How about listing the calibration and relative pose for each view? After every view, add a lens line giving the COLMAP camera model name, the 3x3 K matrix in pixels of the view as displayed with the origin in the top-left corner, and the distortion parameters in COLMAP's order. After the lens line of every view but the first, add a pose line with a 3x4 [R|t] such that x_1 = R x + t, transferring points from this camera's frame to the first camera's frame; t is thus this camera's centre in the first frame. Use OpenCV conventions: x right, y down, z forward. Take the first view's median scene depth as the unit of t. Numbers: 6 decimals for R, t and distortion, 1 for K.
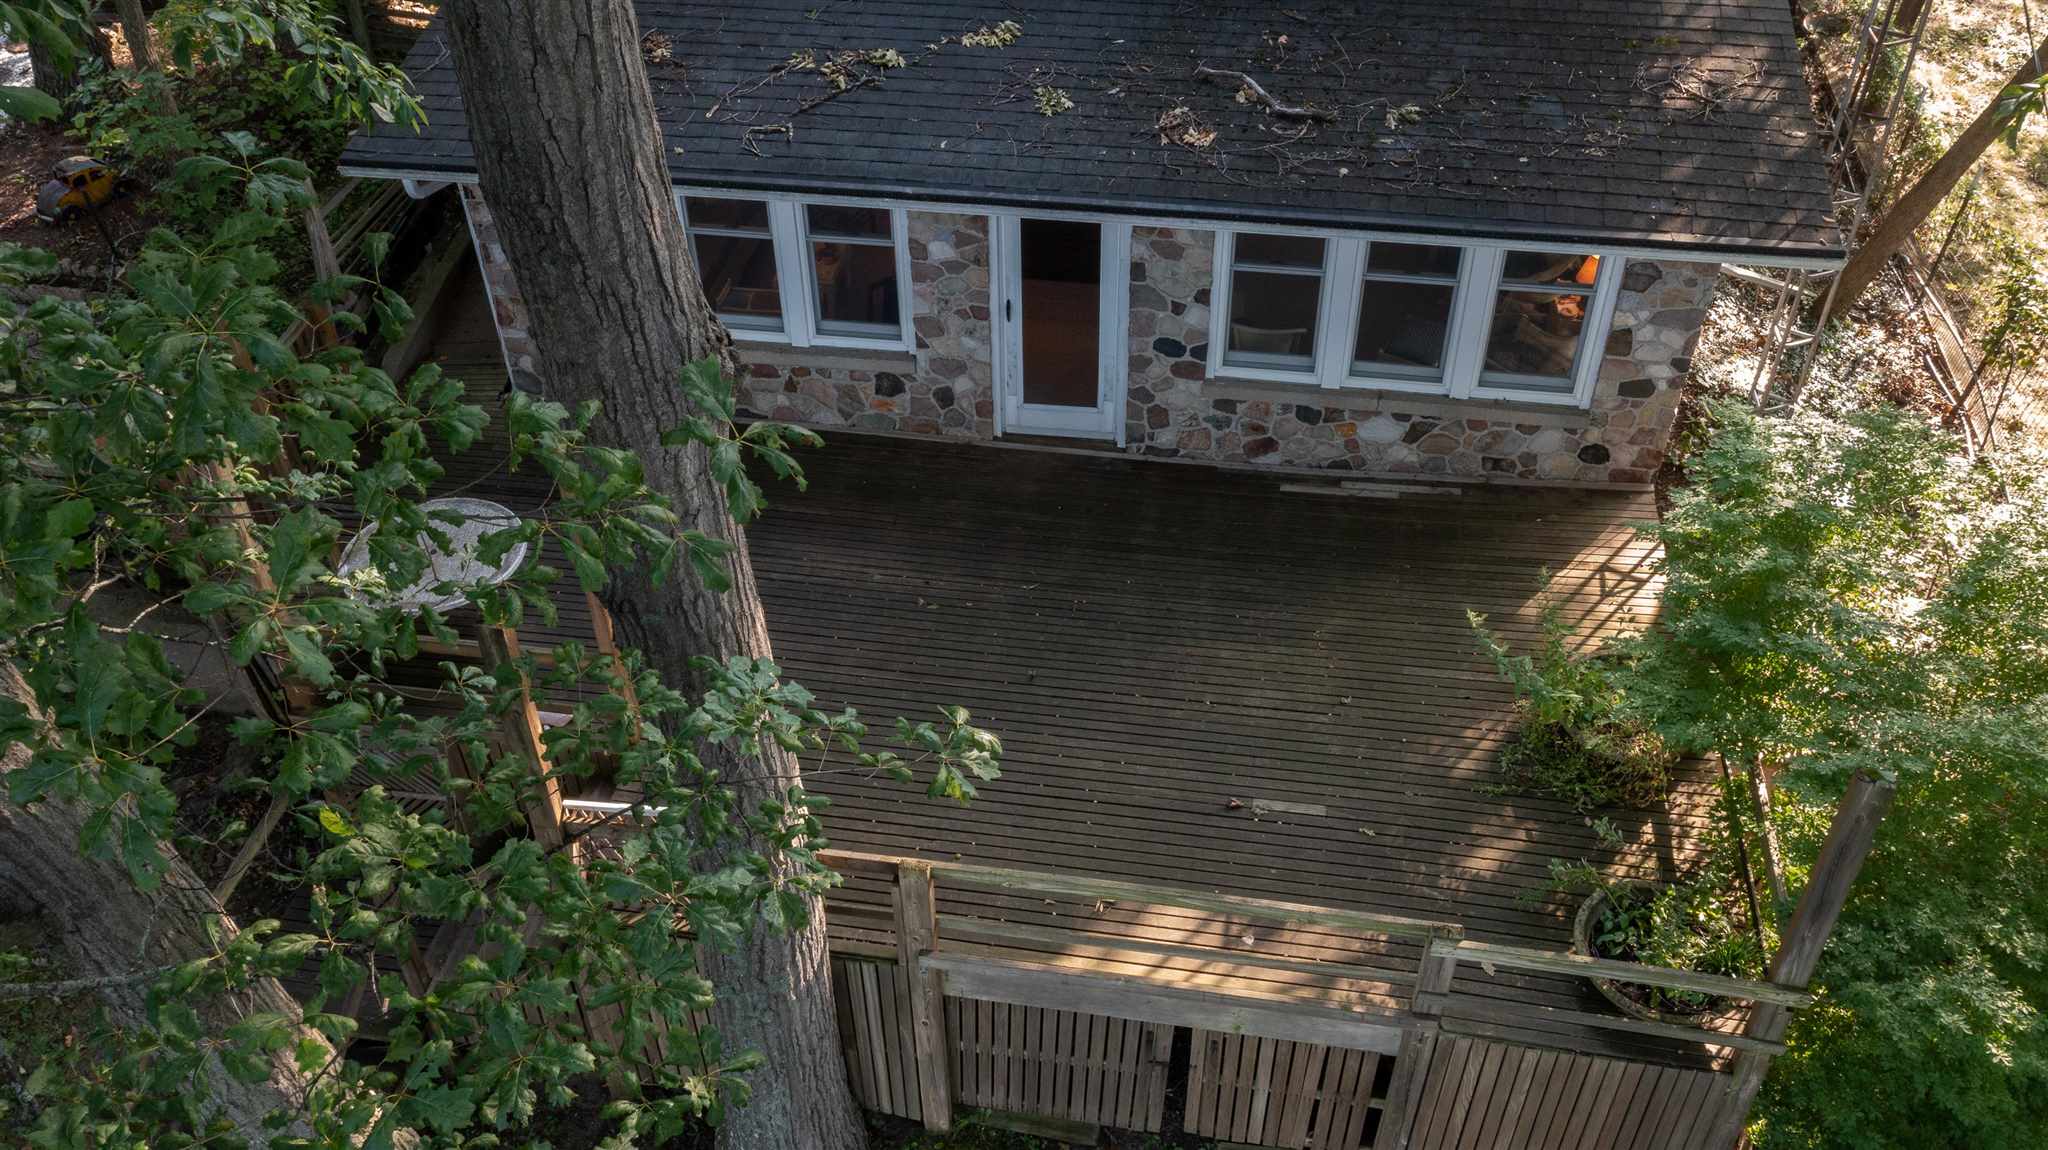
lens RADIAL K [[1618.6, 0, 1024.0], [0, 1618.6, 575.0], [0, 0, 1]] dist [-0.006998, -0.001496]
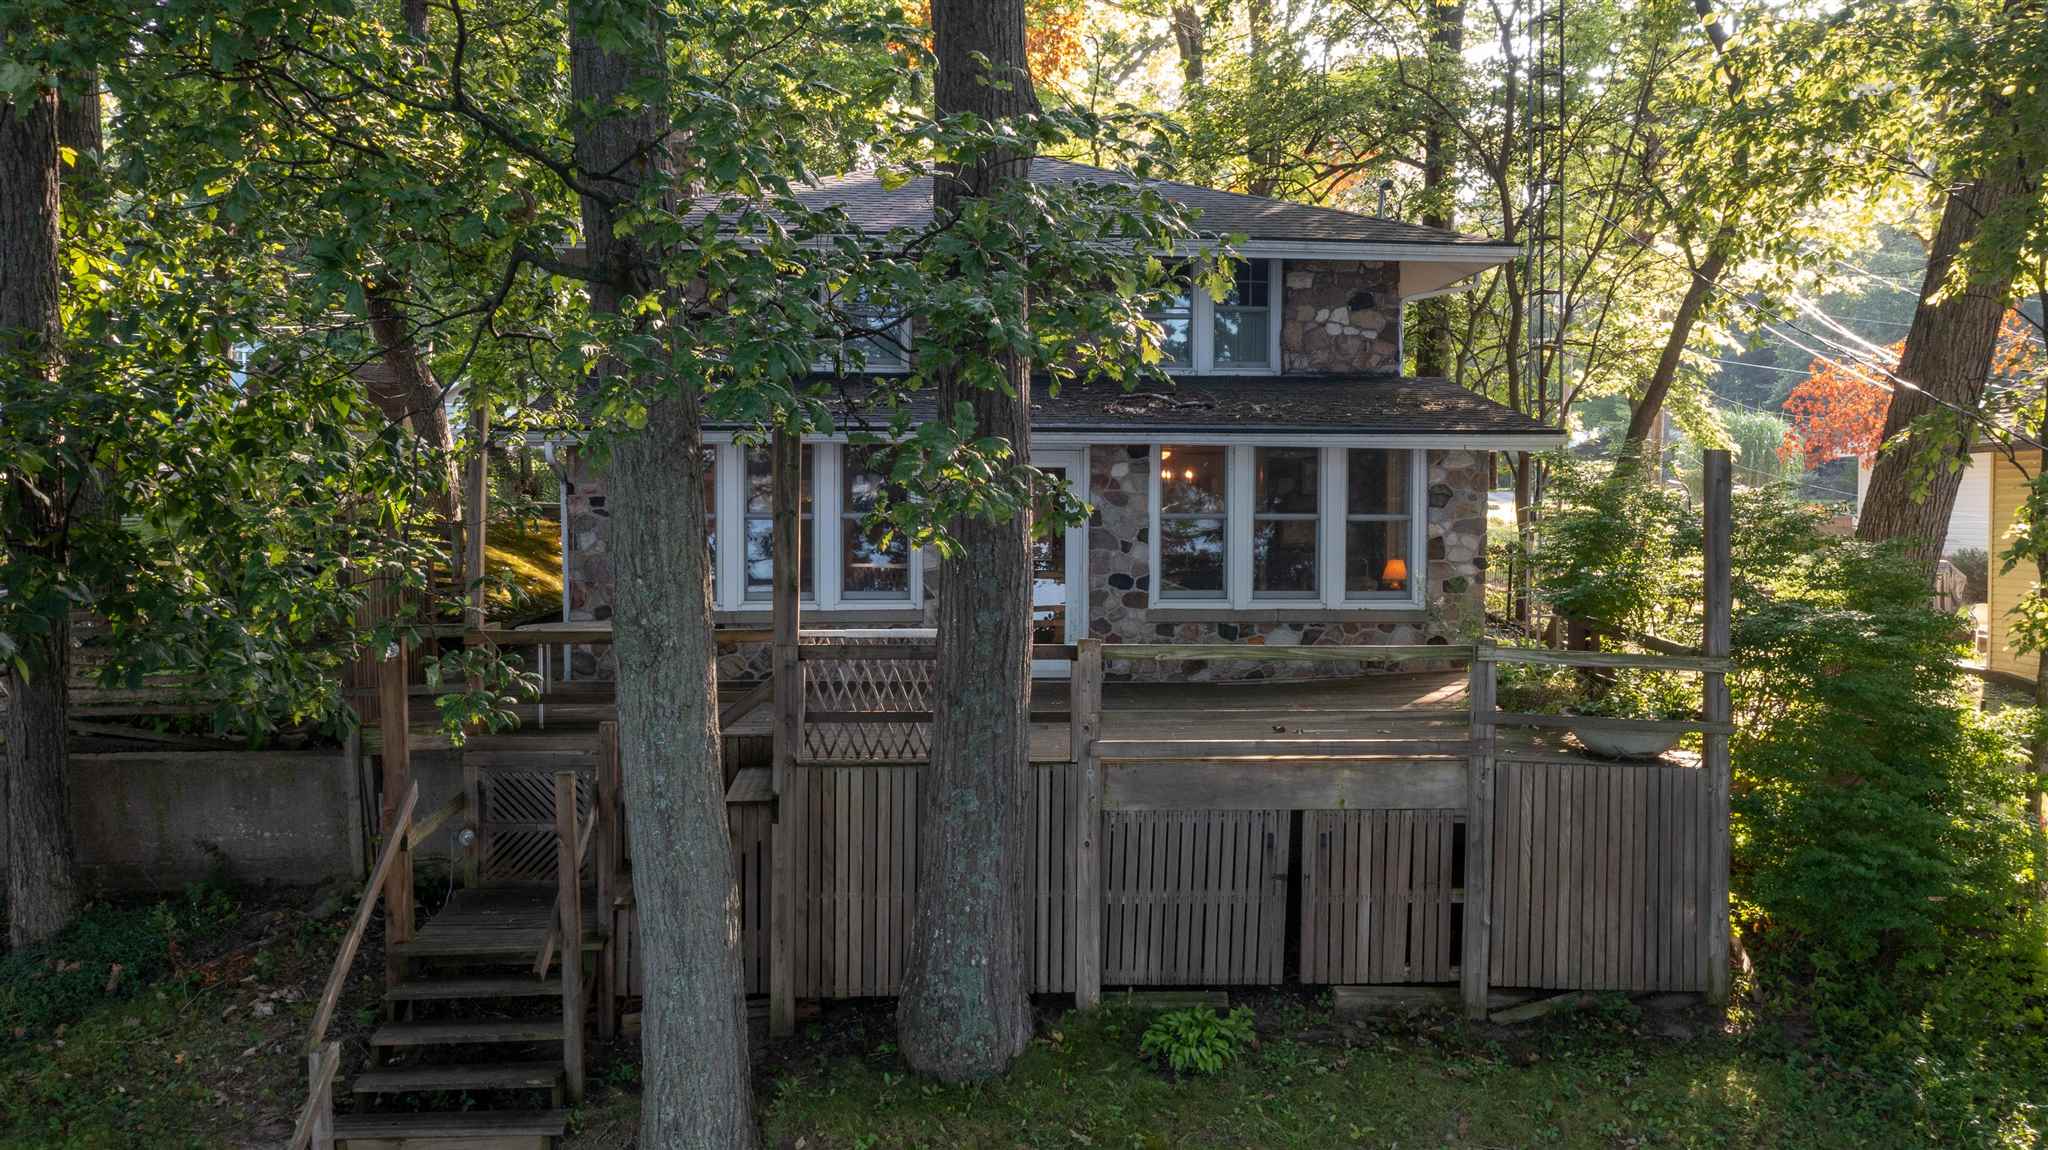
lens RADIAL K [[1618.6, 0, 1024.0], [0, 1618.6, 575.0], [0, 0, 1]] dist [-0.006998, -0.001496]
pose [[0.973053, 0.005578, 0.230514, -0.297664], [0.135351, 0.795534, -0.590598, 0.637852], [-0.186676, 0.605883, 0.773342, -0.013671]]
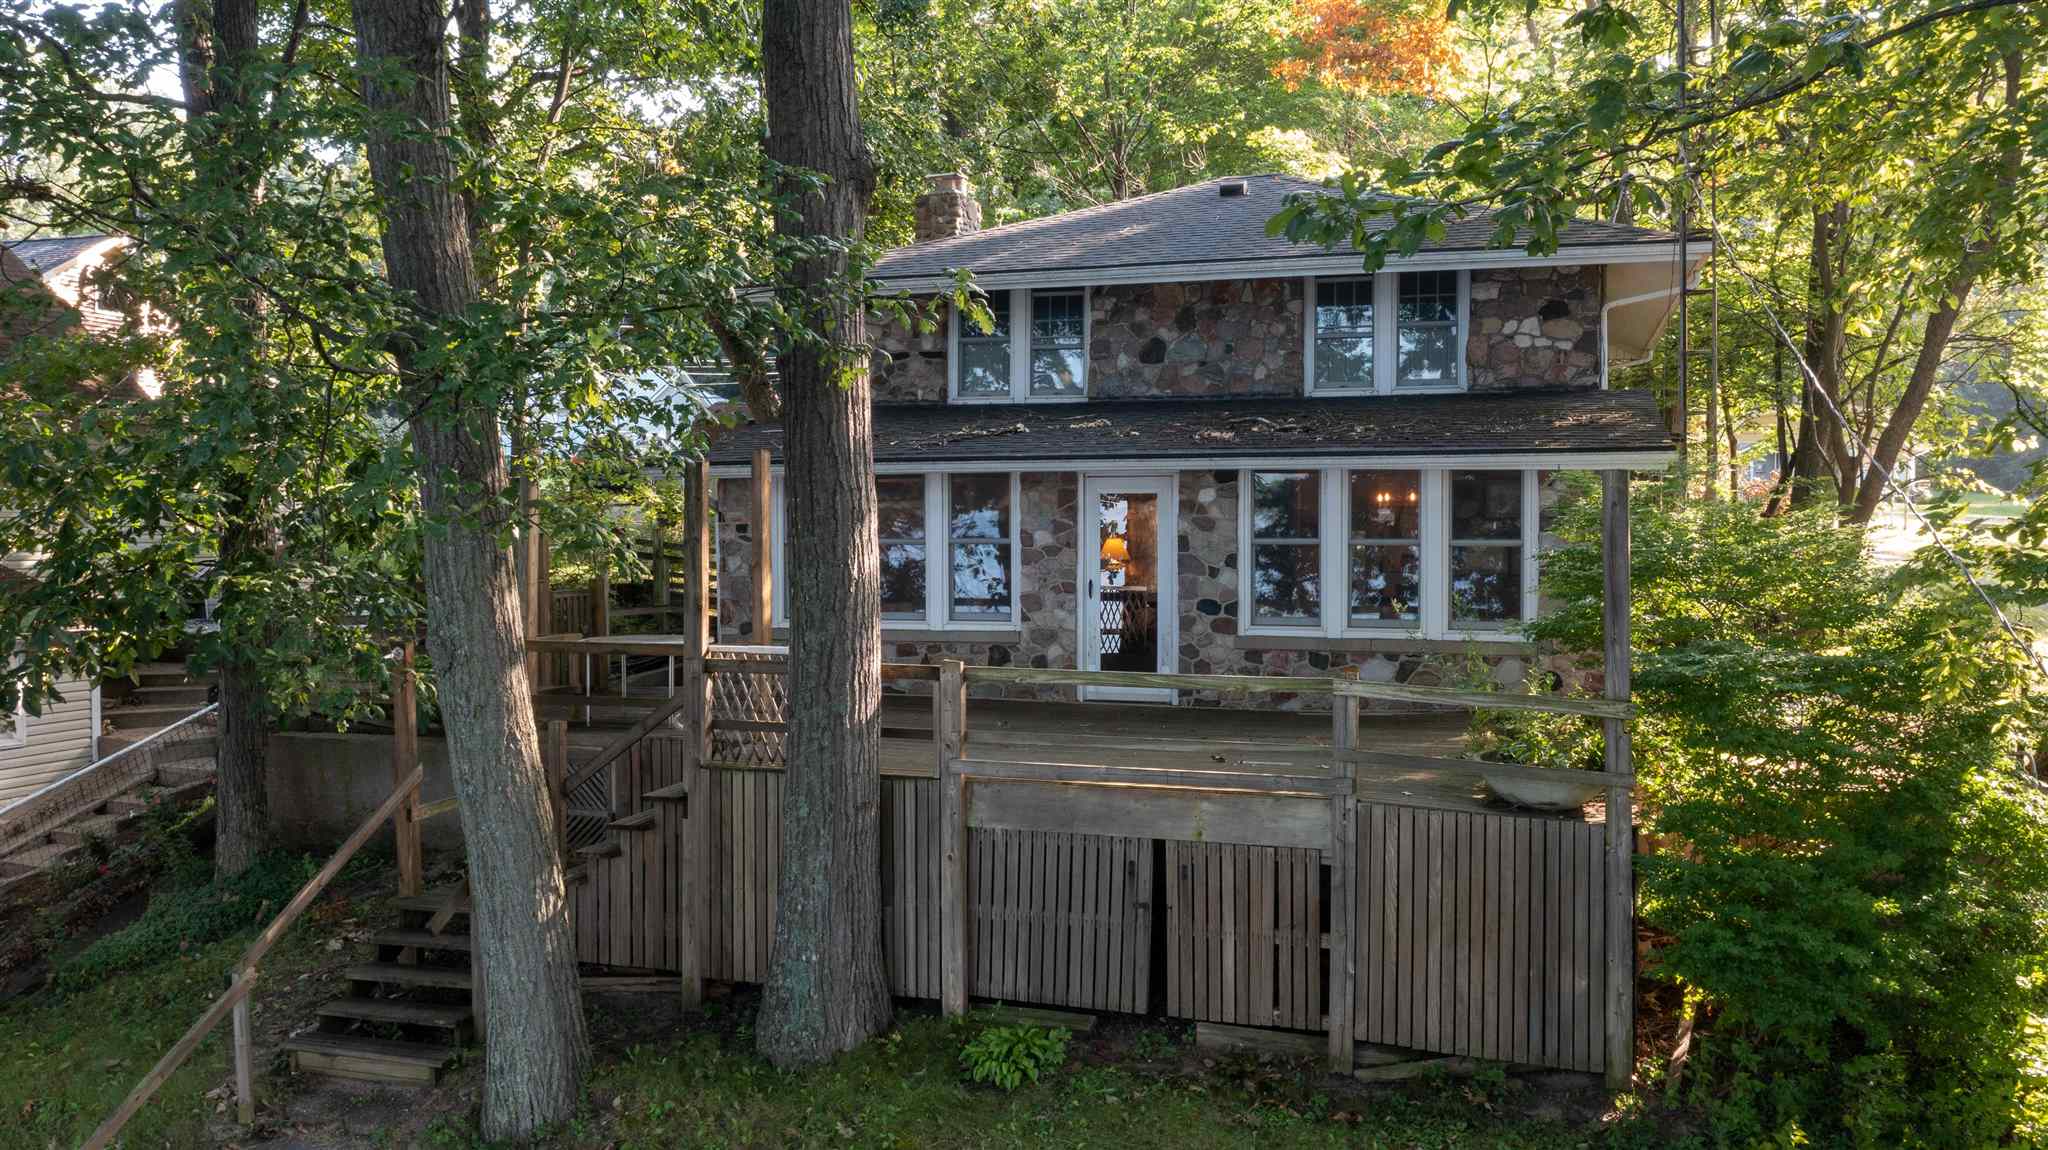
lens RADIAL K [[1618.6, 0, 1024.0], [0, 1618.6, 575.0], [0, 0, 1]] dist [-0.006998, -0.001496]
pose [[0.989877, 0.016787, -0.140933, 0.128201], [-0.099913, 0.787674, -0.607937, 0.667262], [0.100804, 0.615864, 0.781377, -0.063531]]
